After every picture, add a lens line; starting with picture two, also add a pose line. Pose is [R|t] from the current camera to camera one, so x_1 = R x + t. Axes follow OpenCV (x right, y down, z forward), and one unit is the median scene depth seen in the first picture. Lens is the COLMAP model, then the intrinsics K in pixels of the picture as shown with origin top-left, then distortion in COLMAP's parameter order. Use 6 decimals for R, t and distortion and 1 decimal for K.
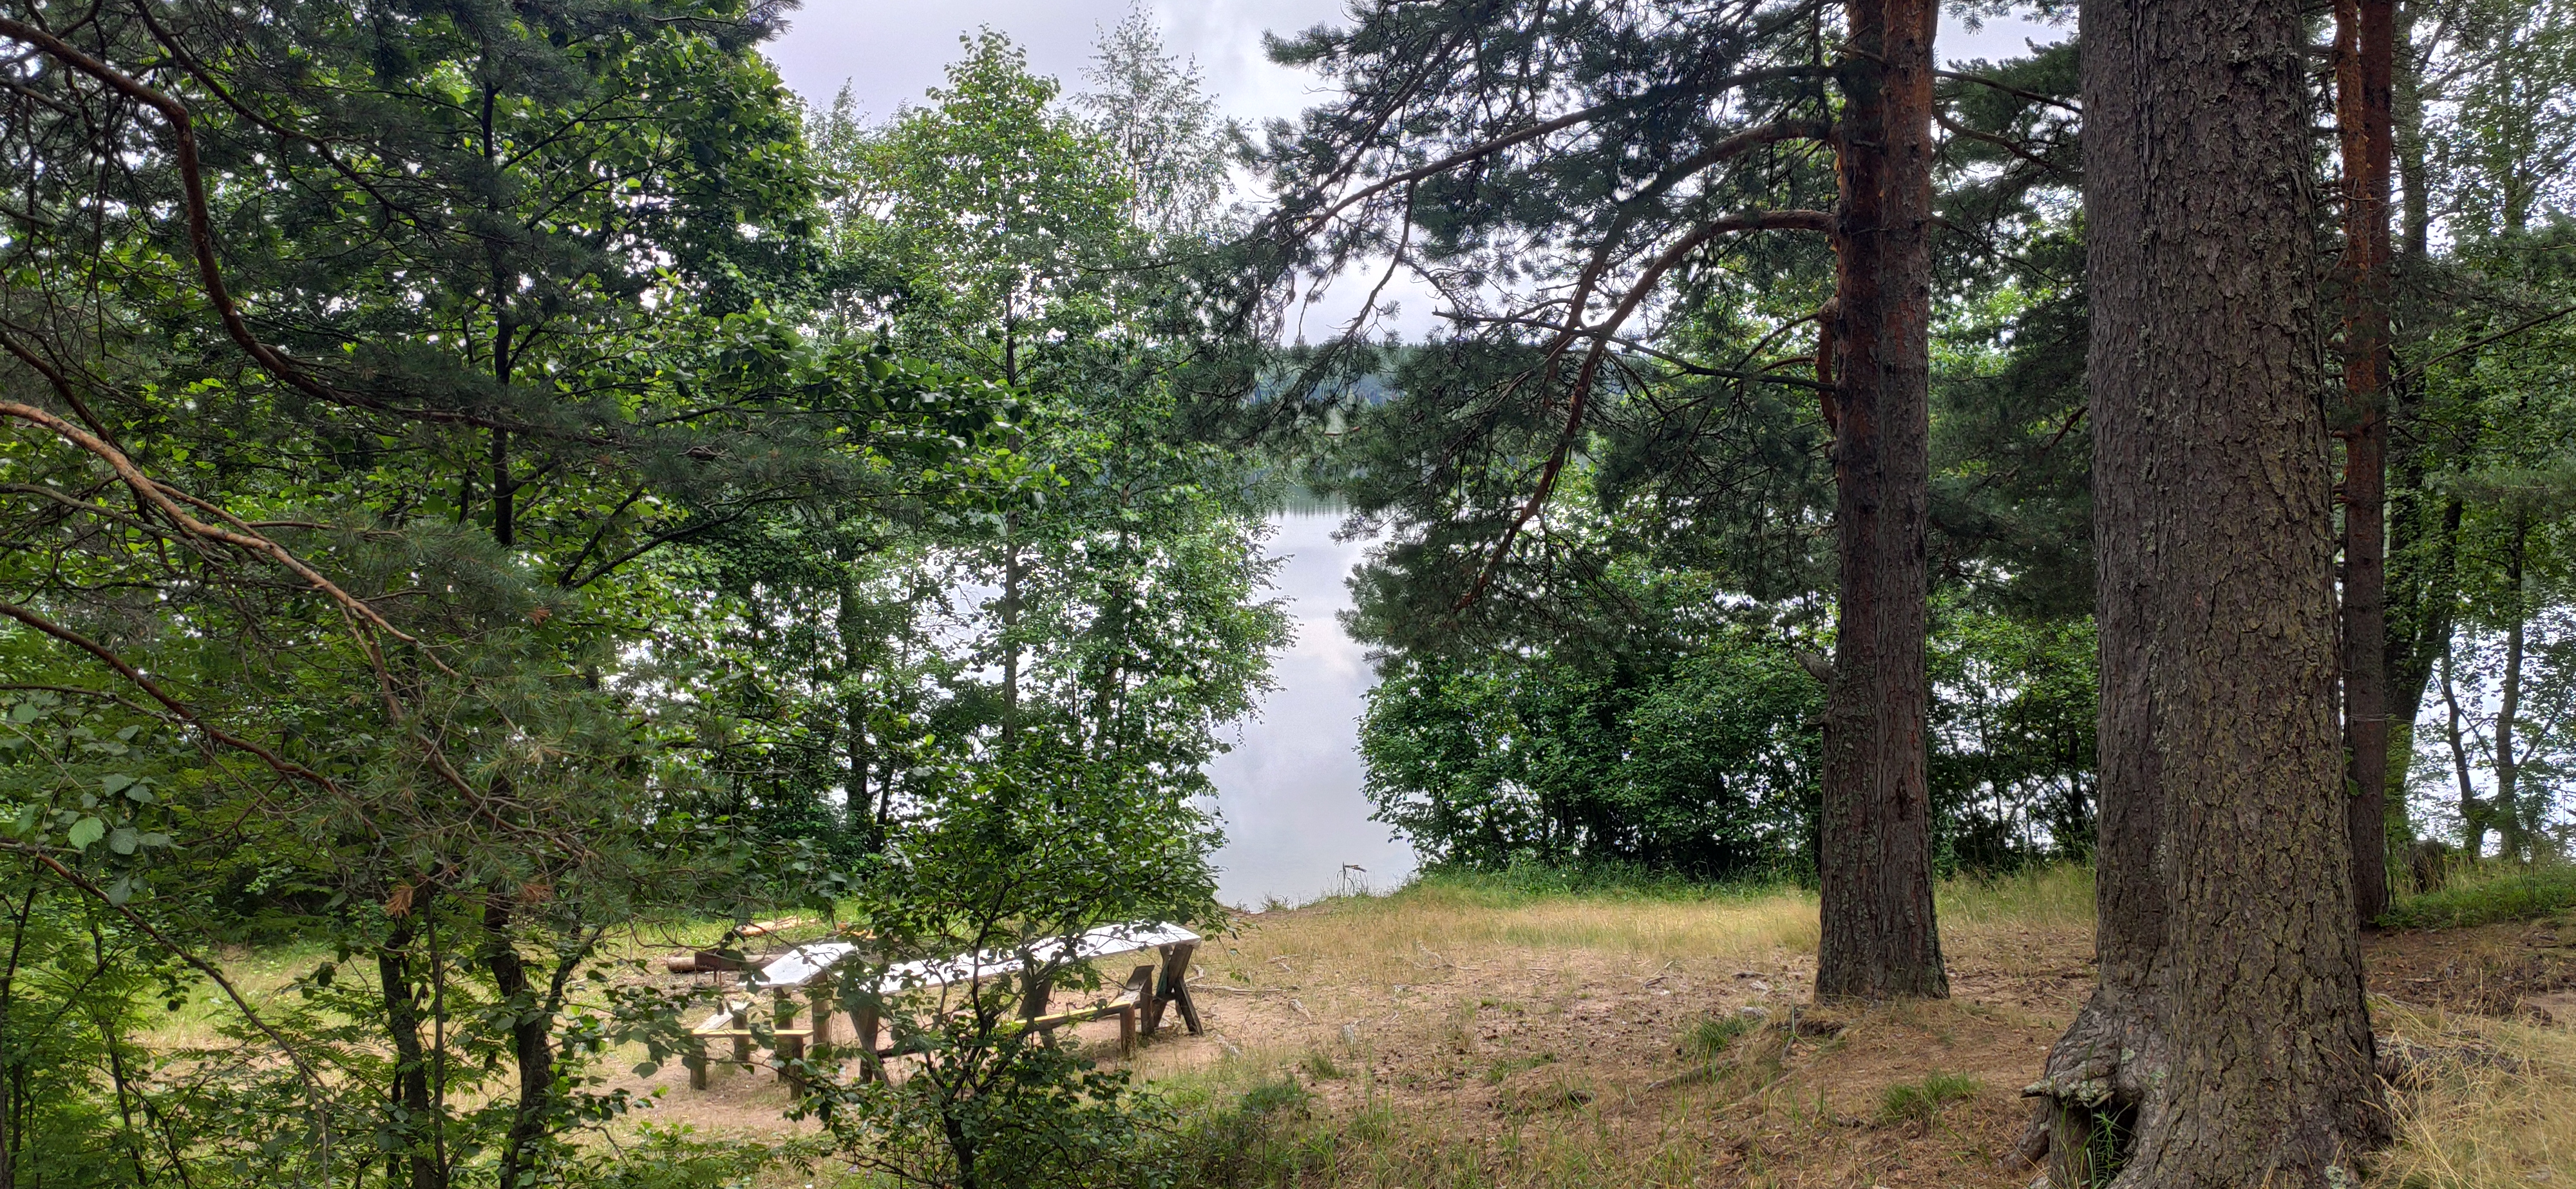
lens RADIAL K [[1915.8, 0, 1300.6], [0, 1915.8, 596.0], [0, 0, 1]] dist [0.087057, -0.125812]
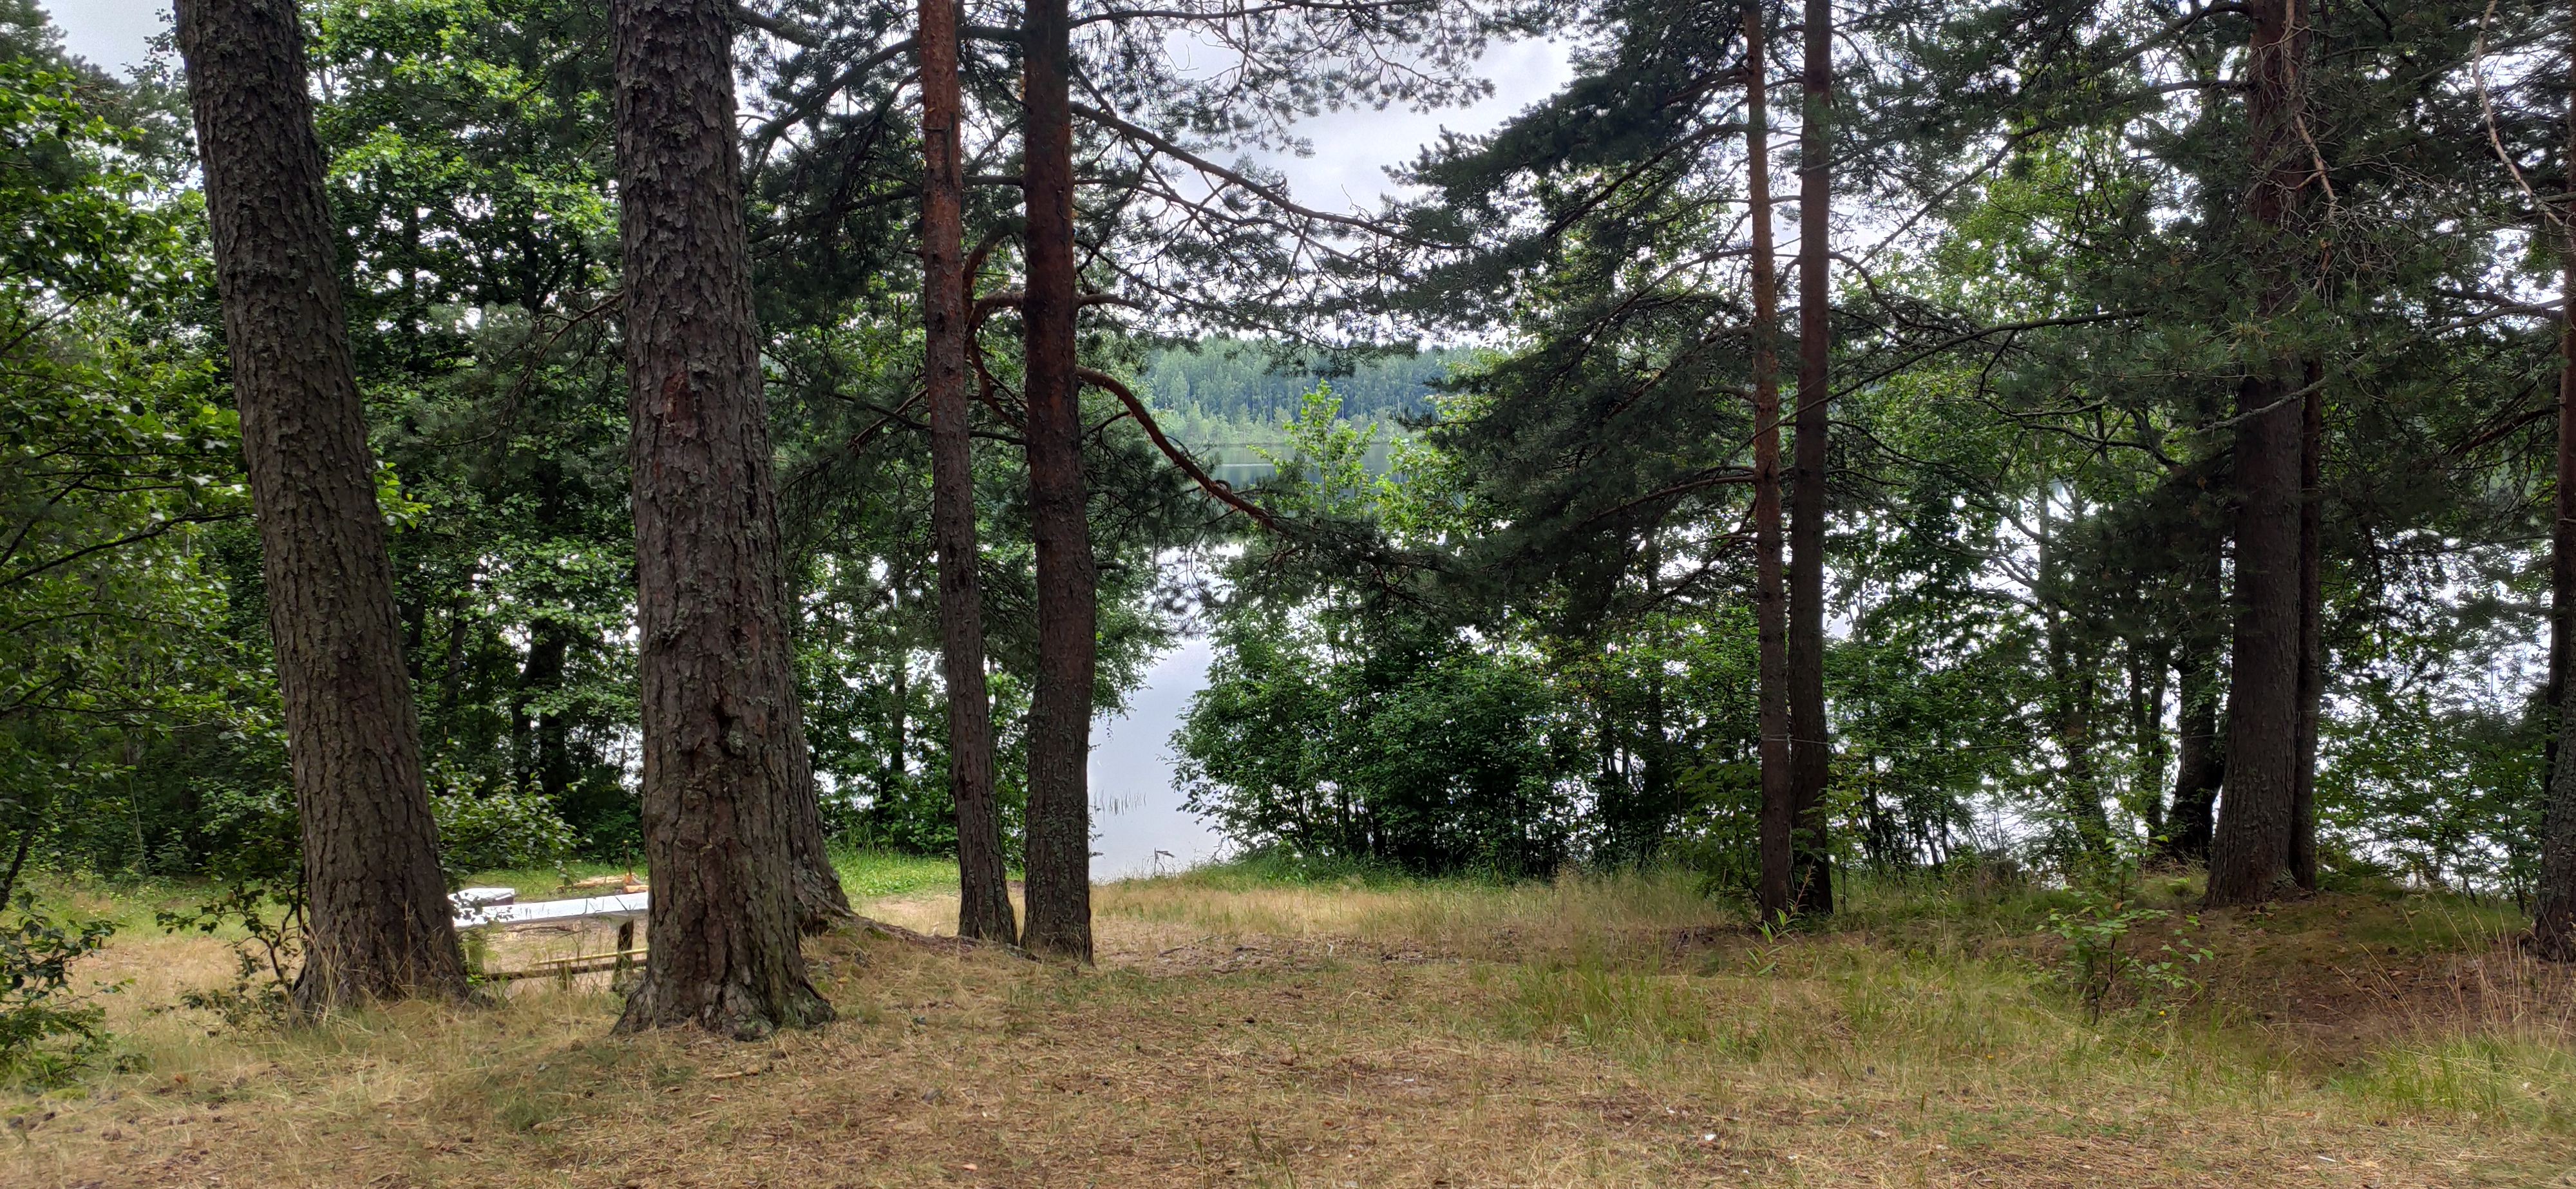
lens RADIAL K [[1915.8, 0, 1300.6], [0, 1915.8, 596.0], [0, 0, 1]] dist [0.087057, -0.125812]
pose [[0.967085, 0.004110, -0.254419, 0.499894], [-0.004870, 0.999985, -0.002361, -0.006823], [0.254405, 0.003522, 0.967091, -0.077810]]
